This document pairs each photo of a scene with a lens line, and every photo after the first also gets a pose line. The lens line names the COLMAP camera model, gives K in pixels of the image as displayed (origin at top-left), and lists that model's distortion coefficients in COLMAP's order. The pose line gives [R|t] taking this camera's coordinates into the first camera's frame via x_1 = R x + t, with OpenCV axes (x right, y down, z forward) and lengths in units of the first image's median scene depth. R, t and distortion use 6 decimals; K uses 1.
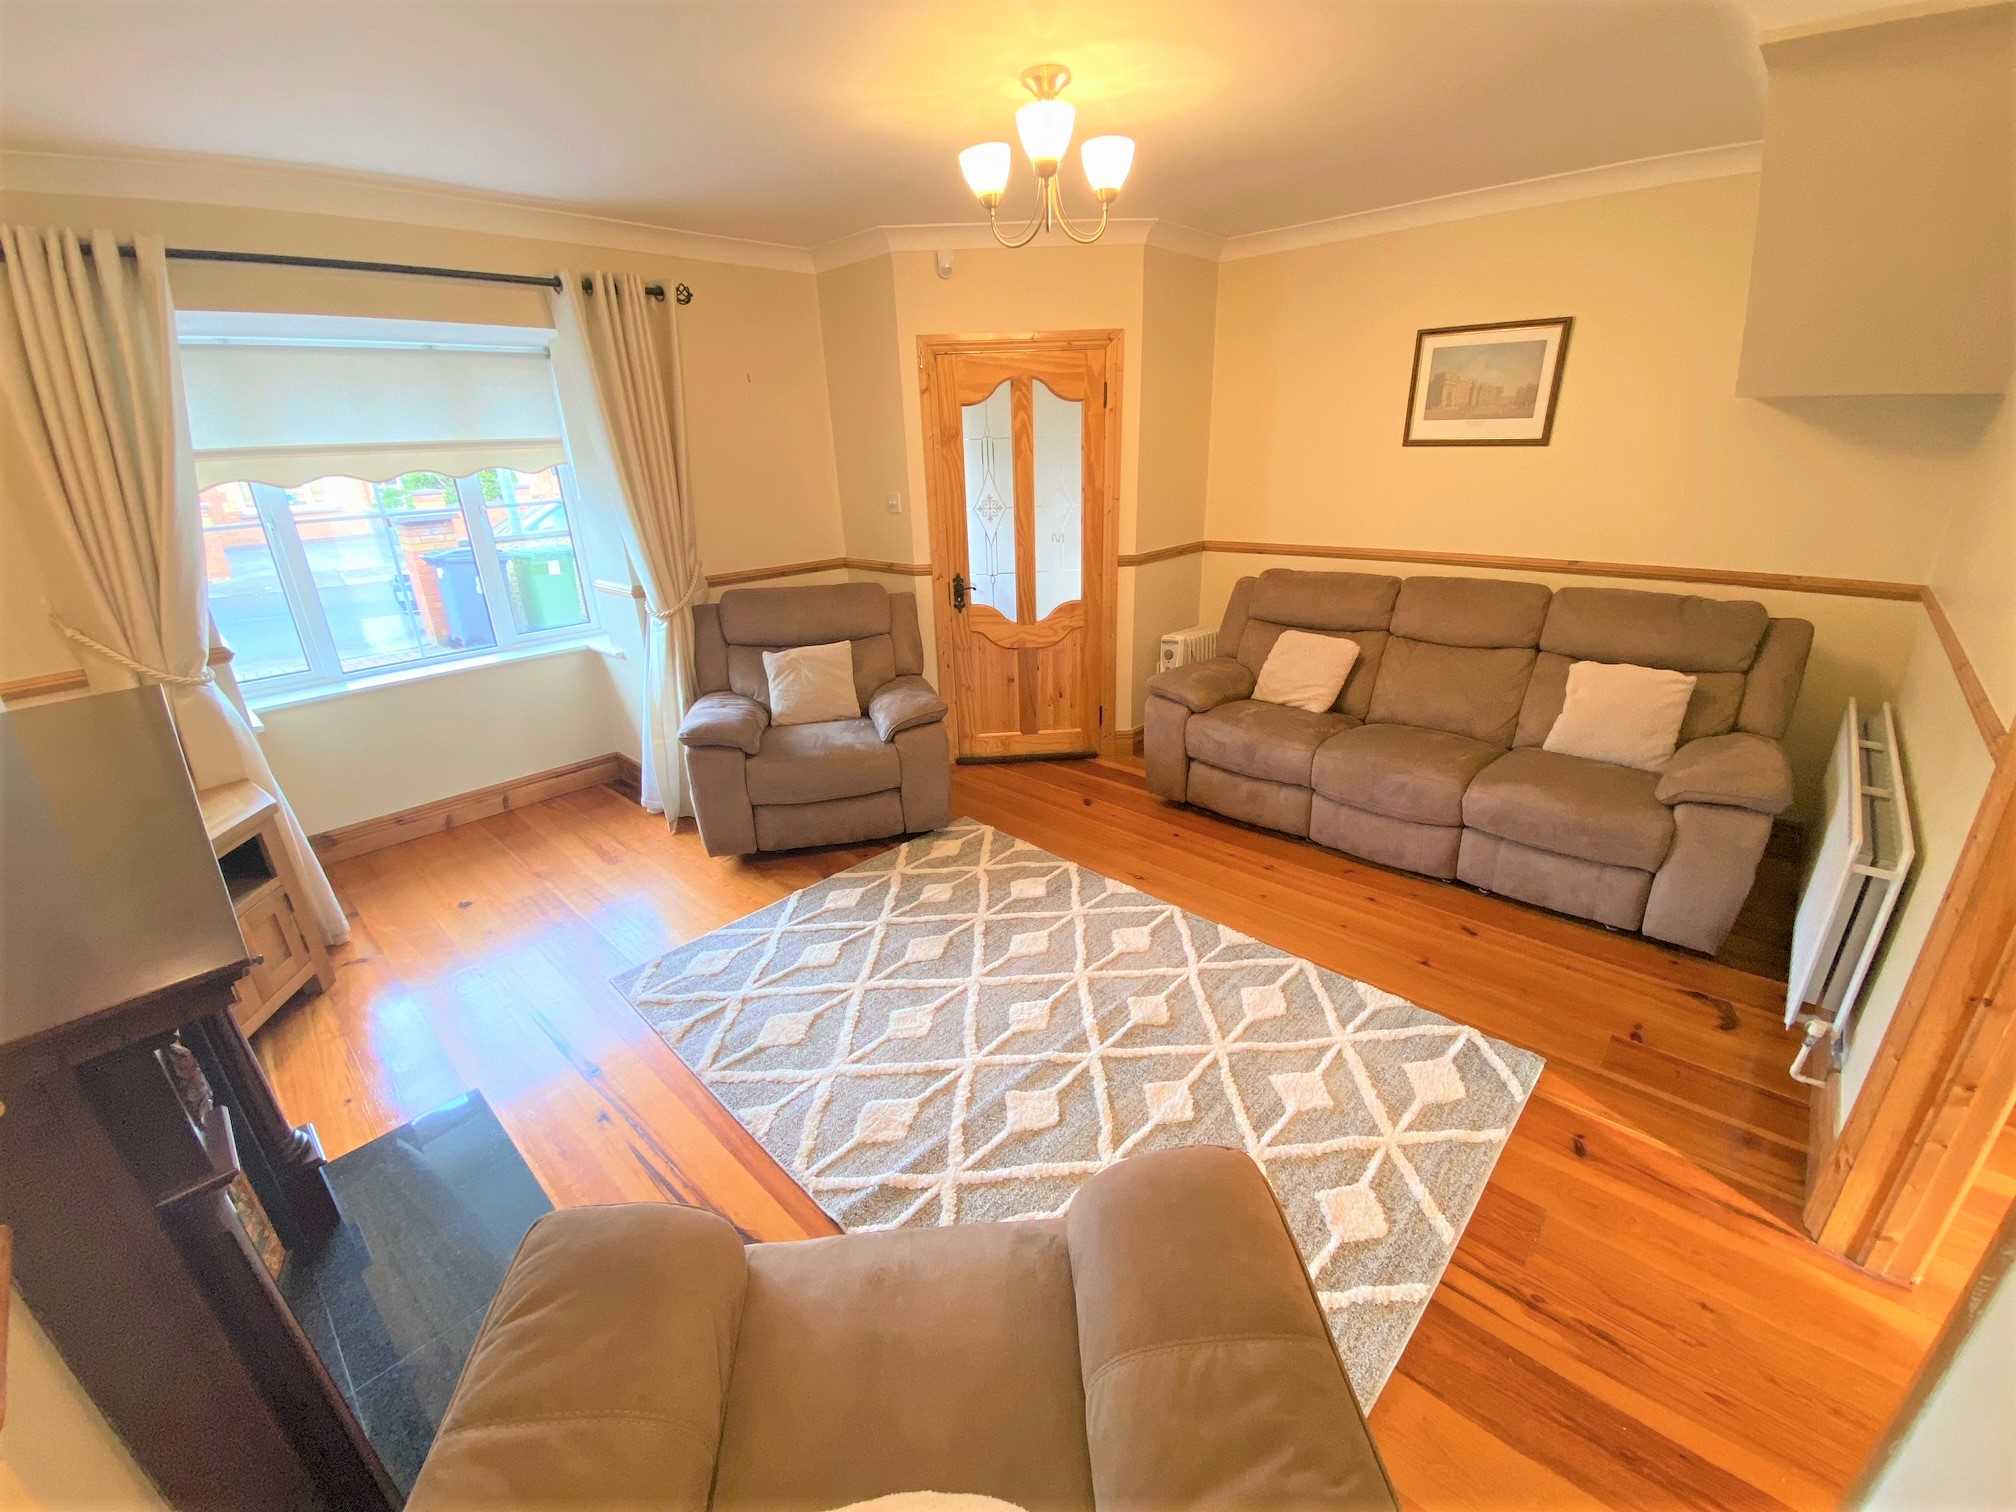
lens RADIAL K [[811.8, 0, 1002.7], [0, 811.8, 747.1], [0, 0, 1]] dist [0.020311, -0.020533]
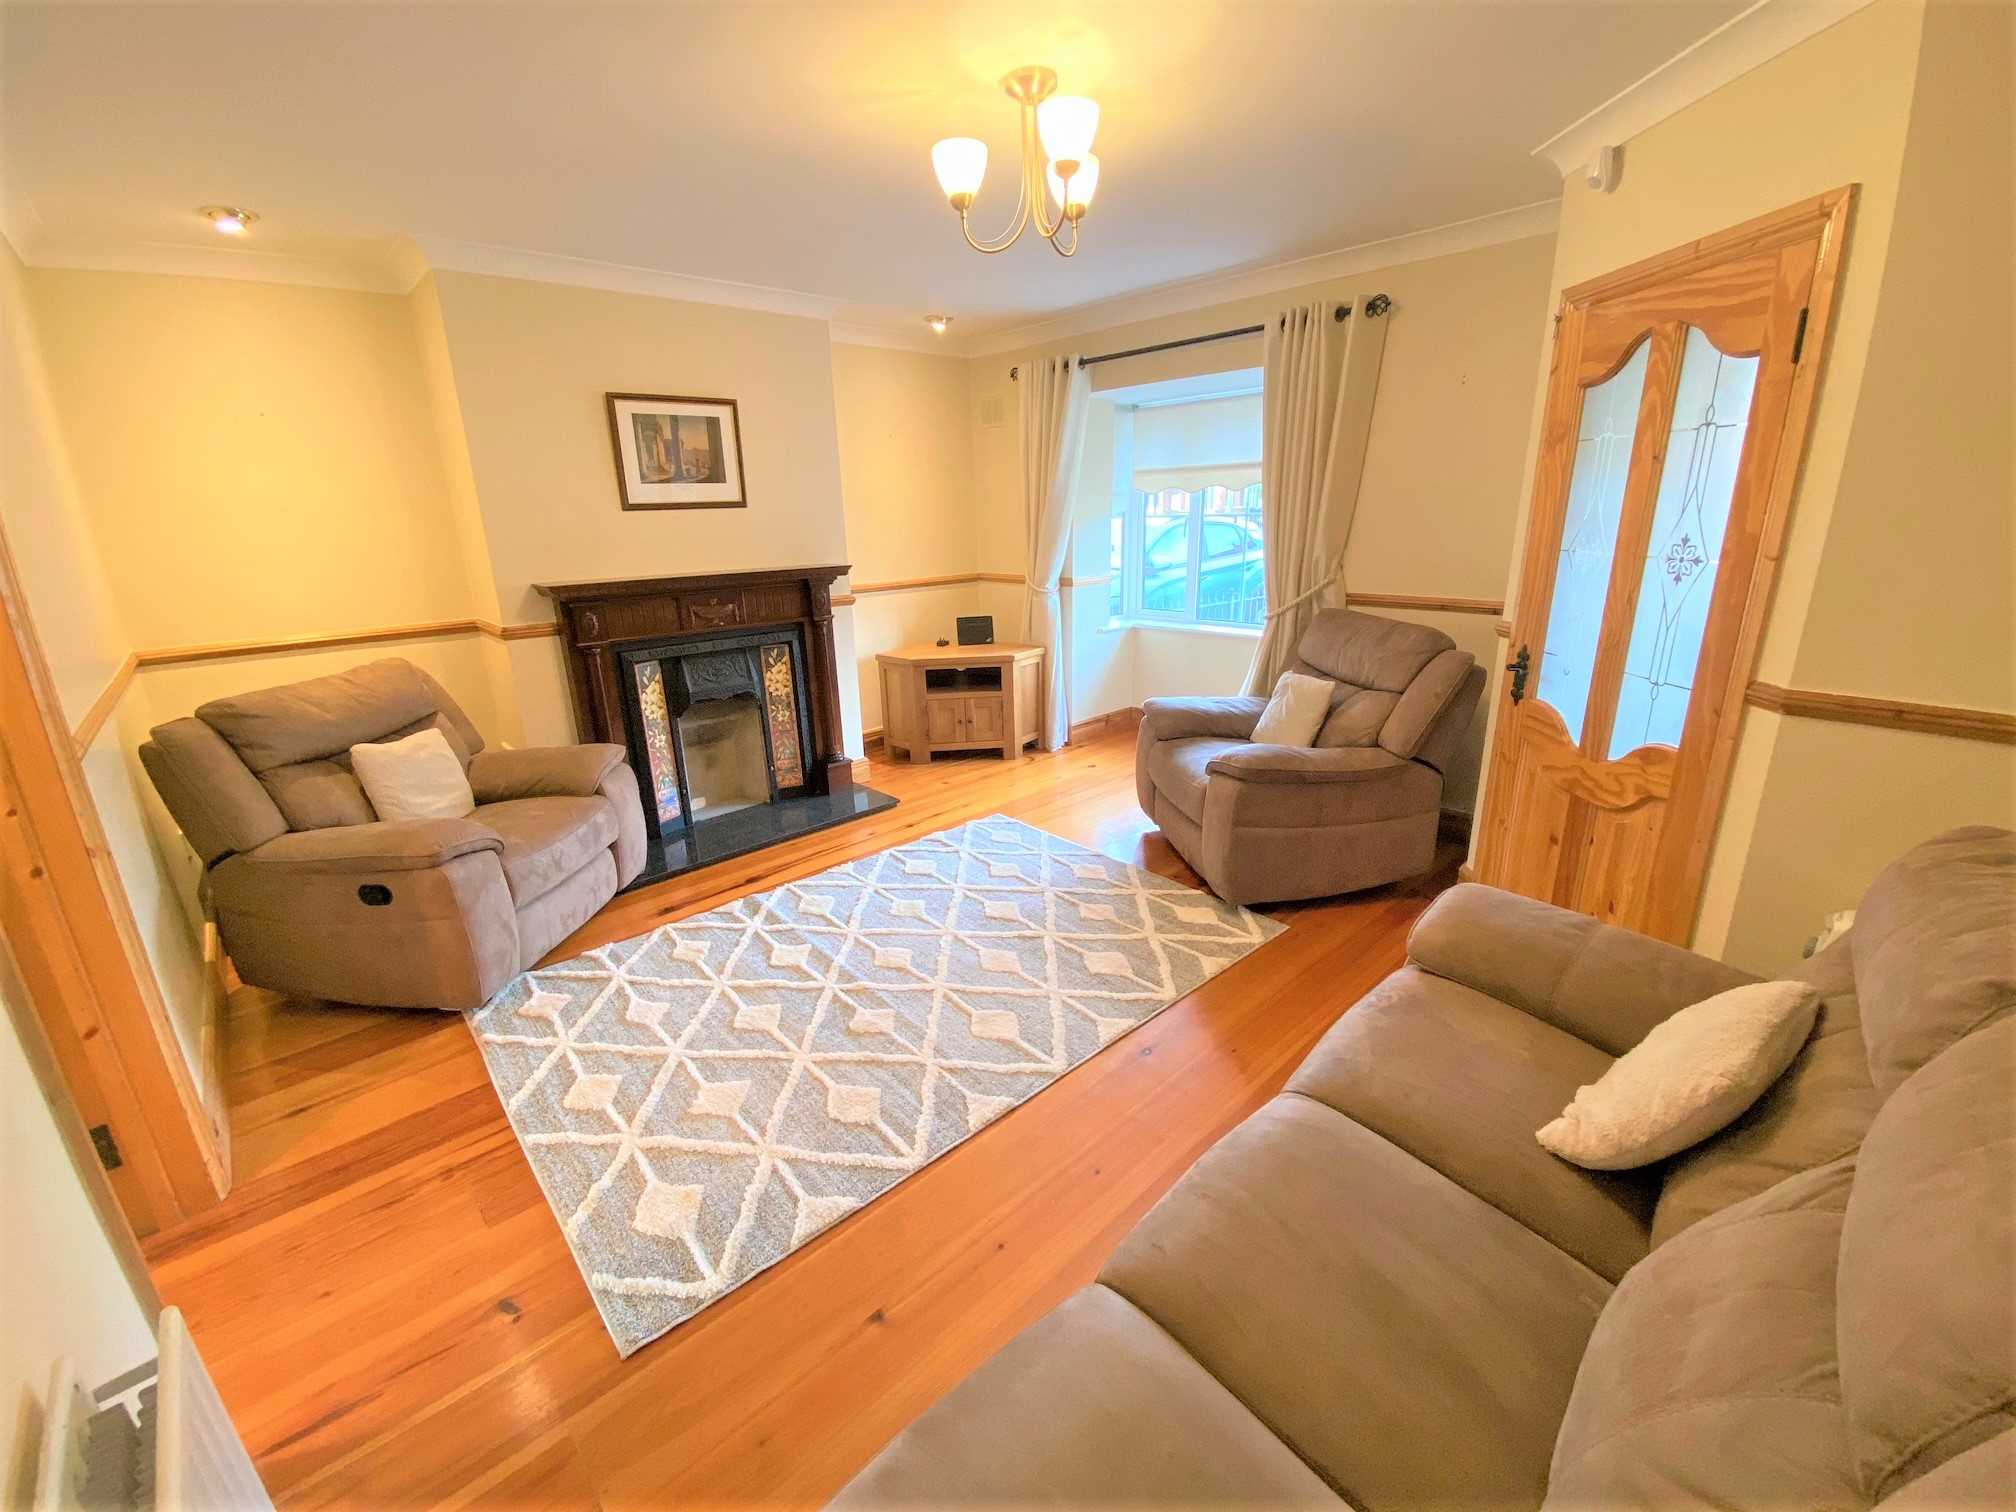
lens RADIAL K [[811.8, 0, 1002.7], [0, 811.8, 747.1], [0, 0, 1]] dist [0.020311, -0.020533]
pose [[-0.060707, 0.321172, -0.945073, 0.749137], [-0.330518, 0.886937, 0.322646, -0.262077], [0.941845, 0.331950, 0.052310, 0.729038]]
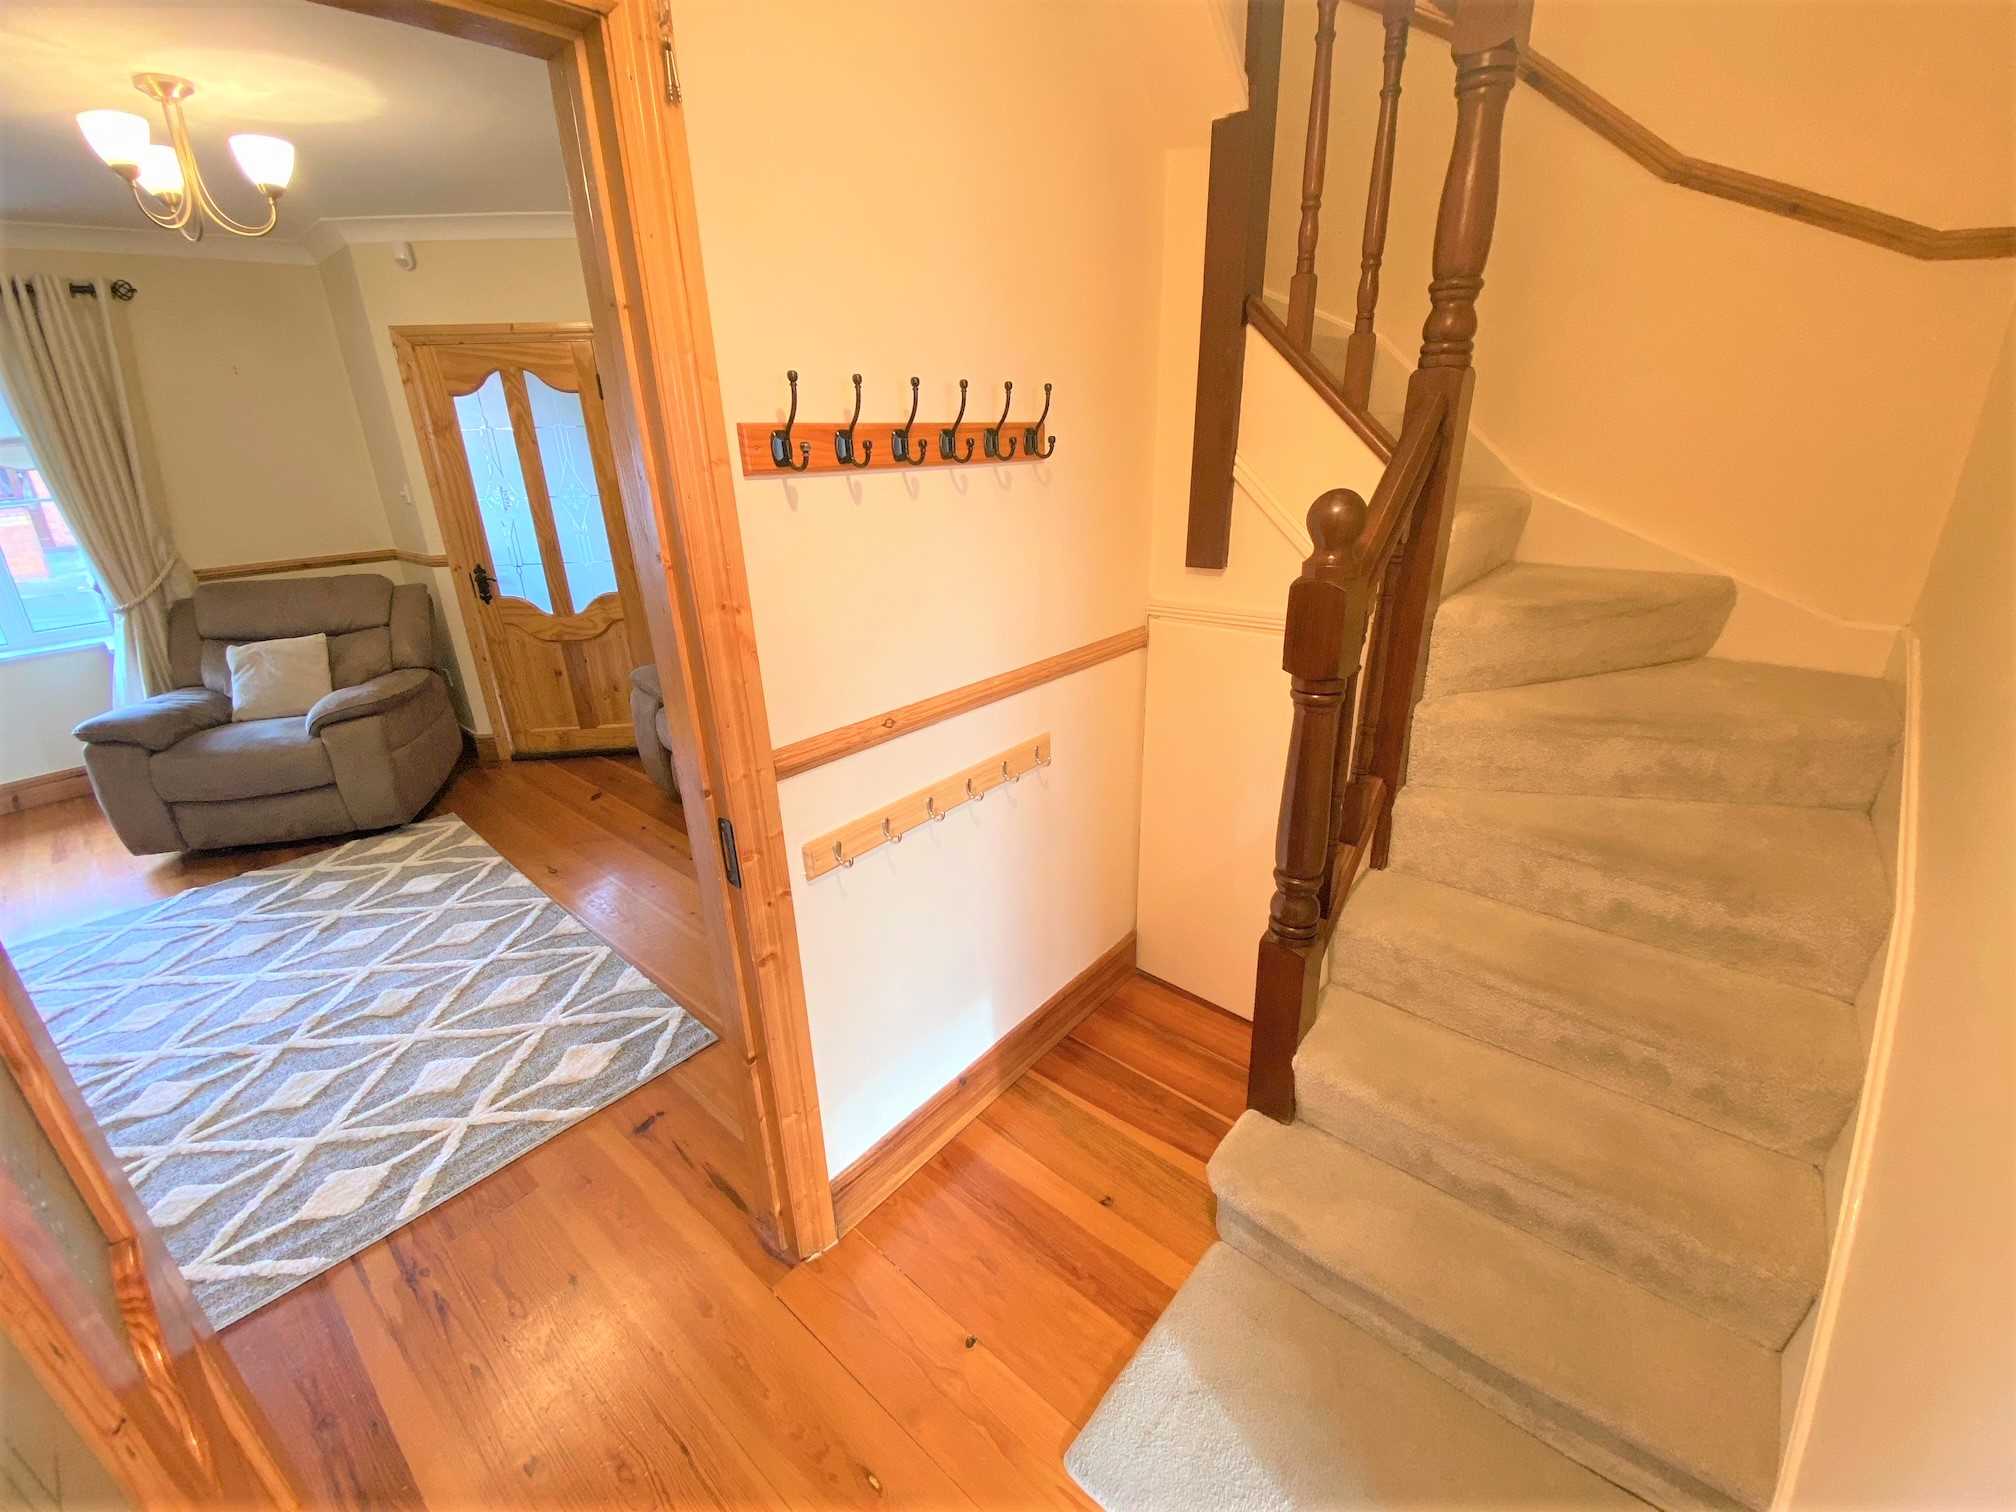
lens RADIAL K [[820.4, 0, 1032.8], [0, 820.4, 741.3], [0, 0, 1]] dist [-0.001012, -0.013584]
pose [[0.997360, -0.009607, 0.071982, 0.660484], [0.010037, 0.999934, -0.005622, 0.013689], [-0.071923, 0.006329, 0.997390, -0.037879]]
